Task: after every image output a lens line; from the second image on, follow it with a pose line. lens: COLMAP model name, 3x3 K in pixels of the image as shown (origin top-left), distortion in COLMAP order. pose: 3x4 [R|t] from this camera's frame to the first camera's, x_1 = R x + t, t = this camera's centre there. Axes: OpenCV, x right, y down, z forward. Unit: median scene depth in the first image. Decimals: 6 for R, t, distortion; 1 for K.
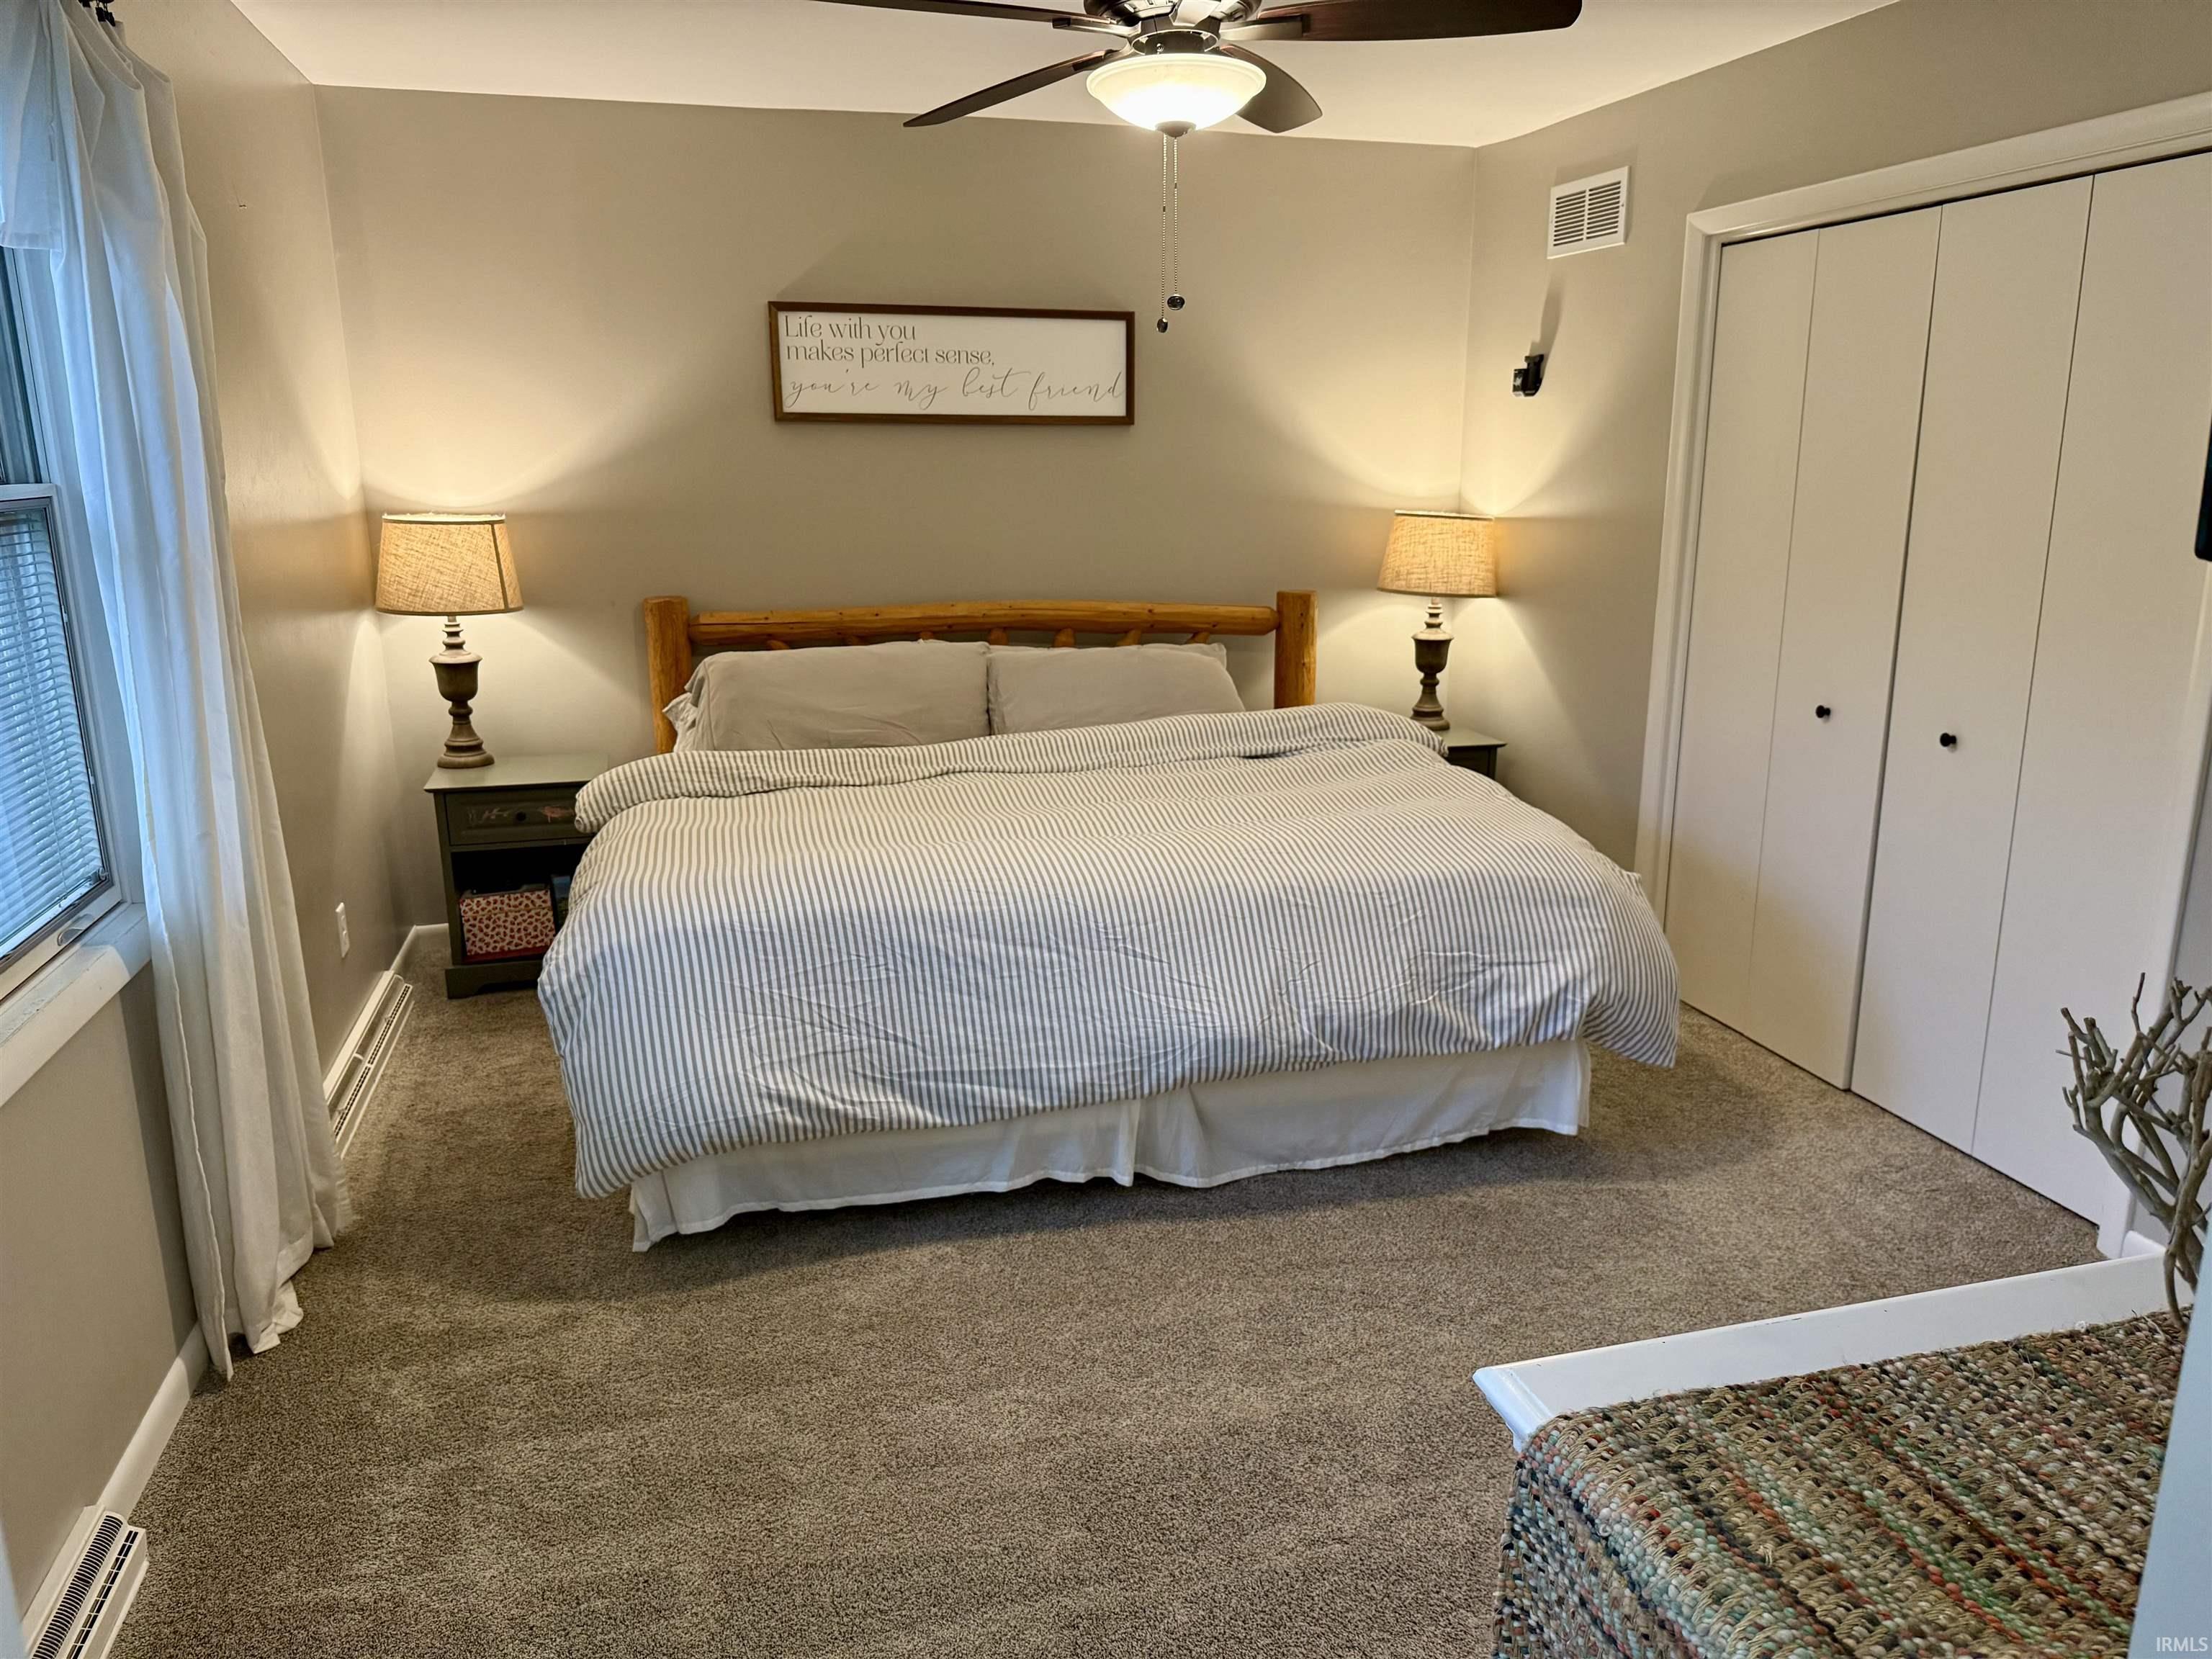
lens RADIAL K [[1559.9, 0, 1096.1], [0, 1559.9, 833.4], [0, 0, 1]] dist [0.030792, -0.034010]
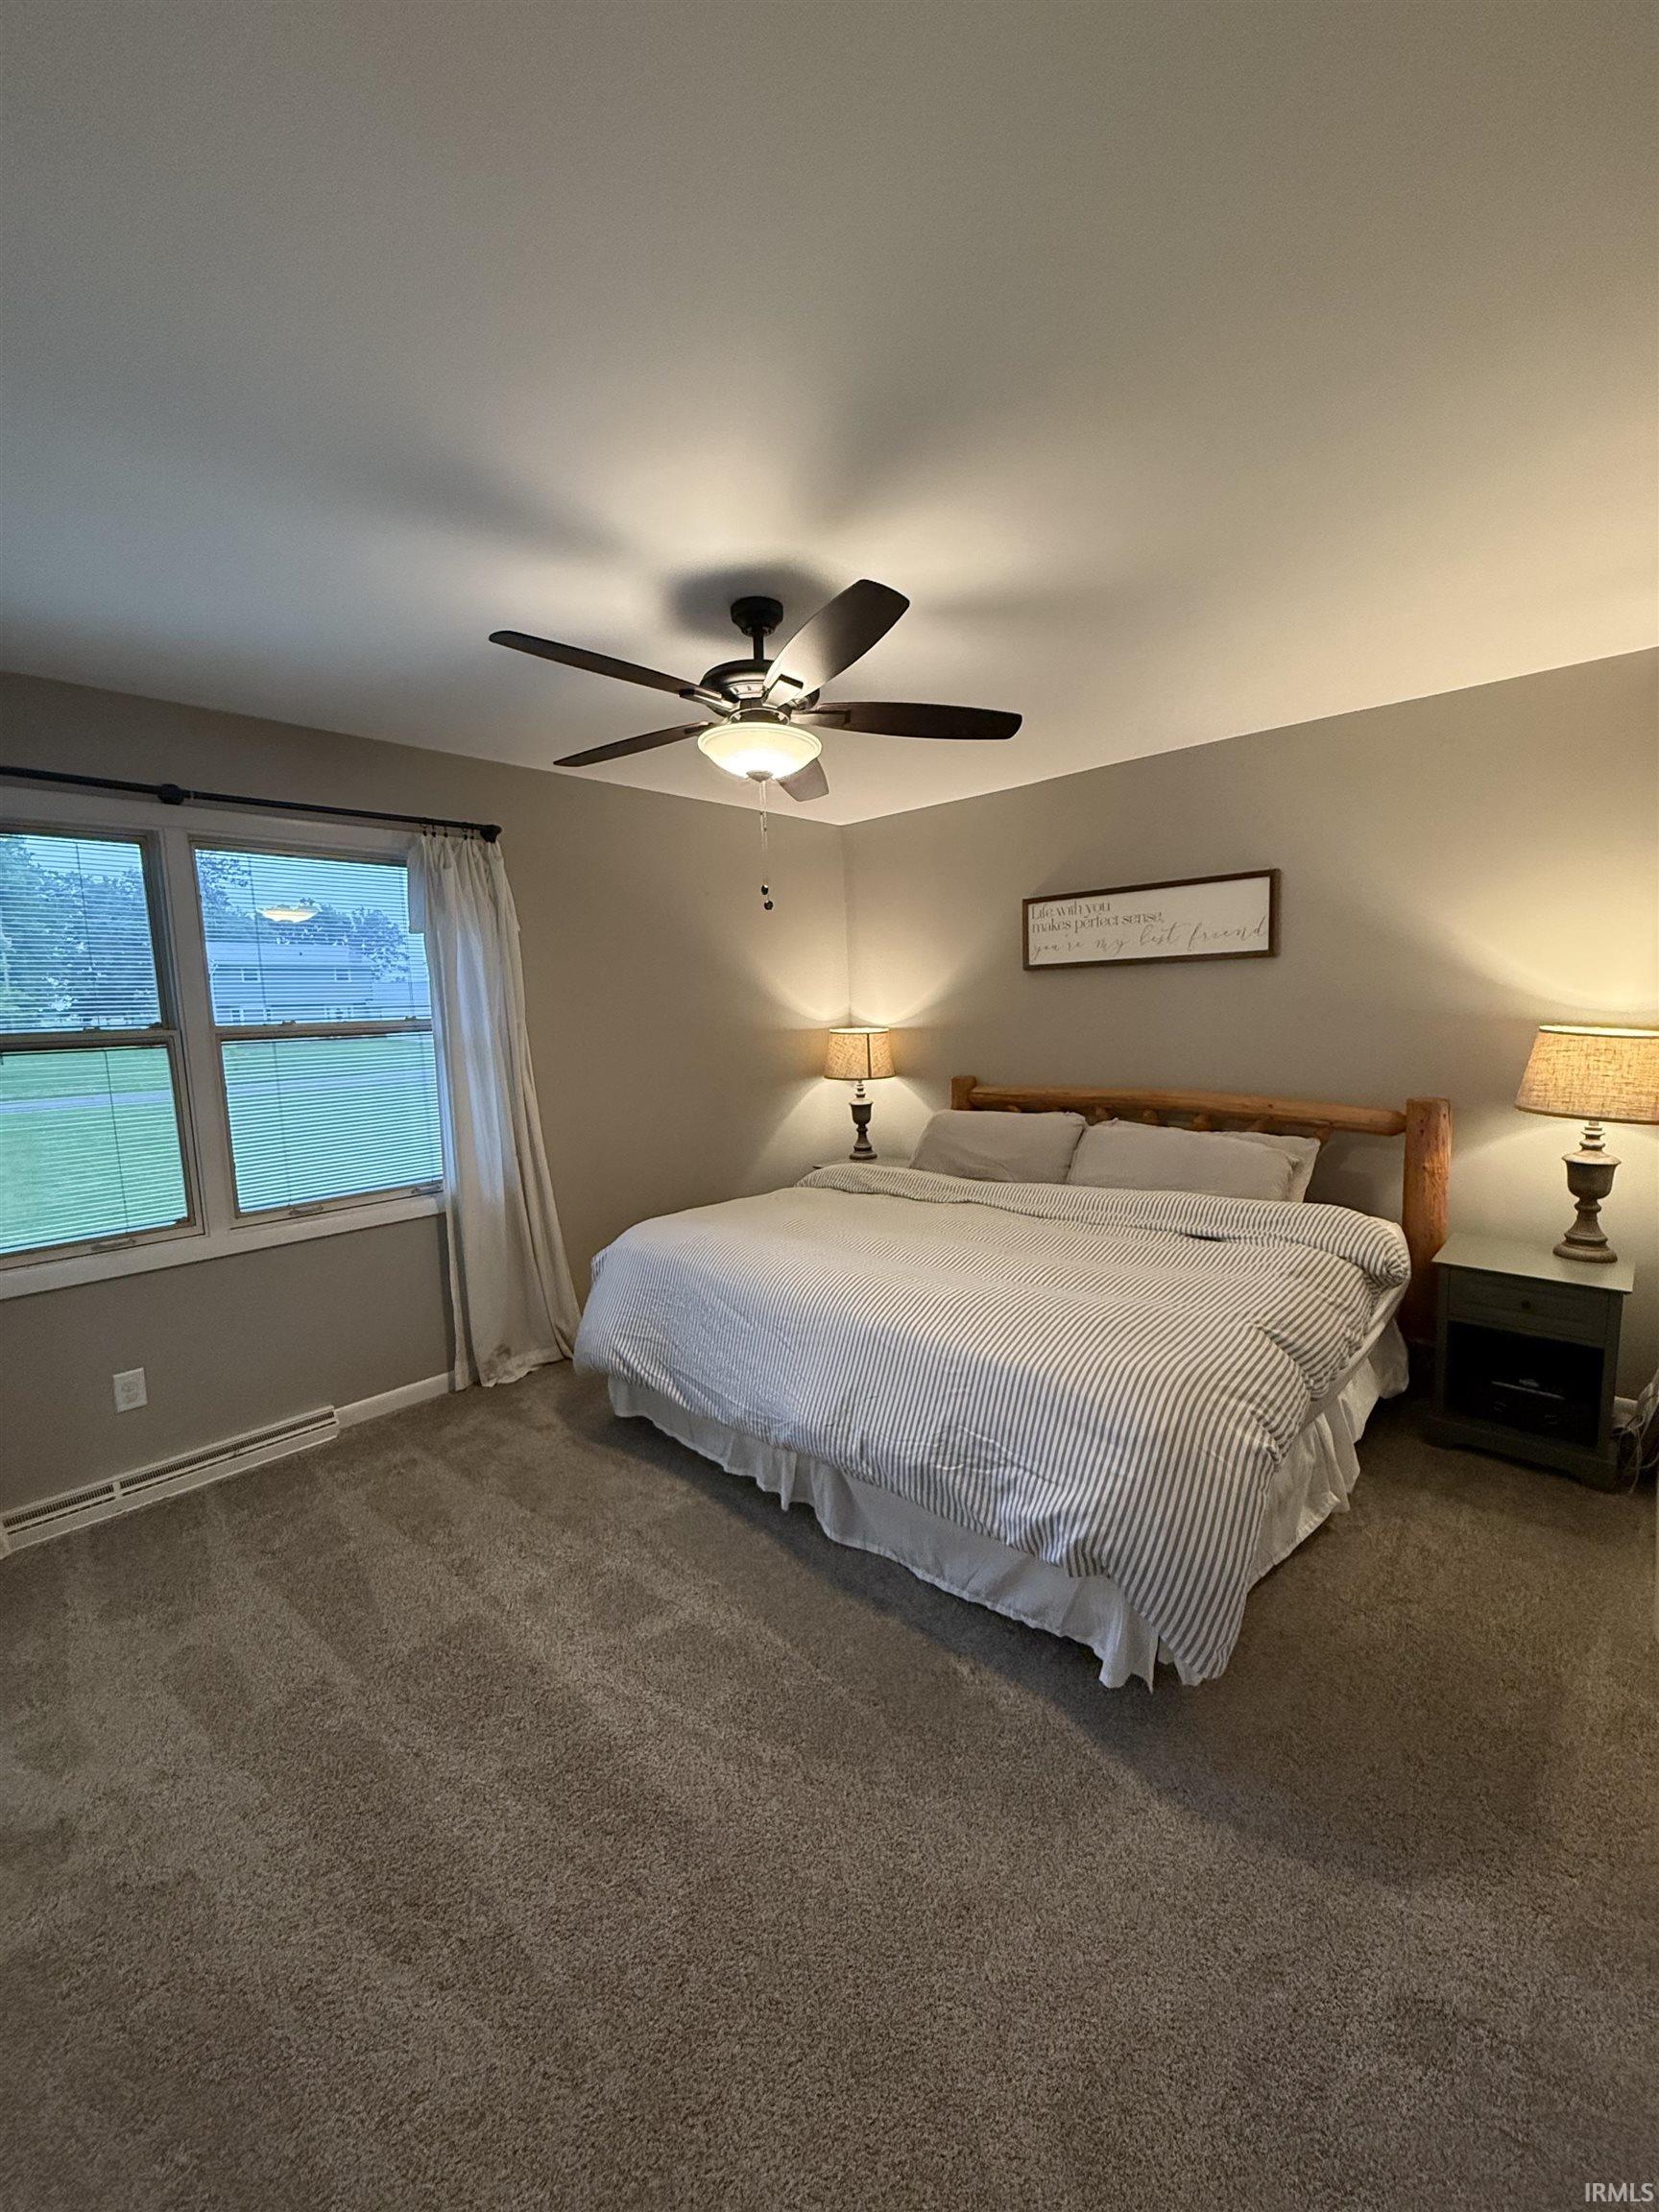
lens RADIAL K [[879.1, 0, 826.2], [0, 879.1, 1091.2], [0, 0, 1]] dist [0.001829, -0.001100]
pose [[0.524930, 0.064539, -0.848695, 0.484640], [-0.164762, 0.985966, -0.026930, -0.089949], [0.835046, 0.153969, 0.528196, 0.397293]]
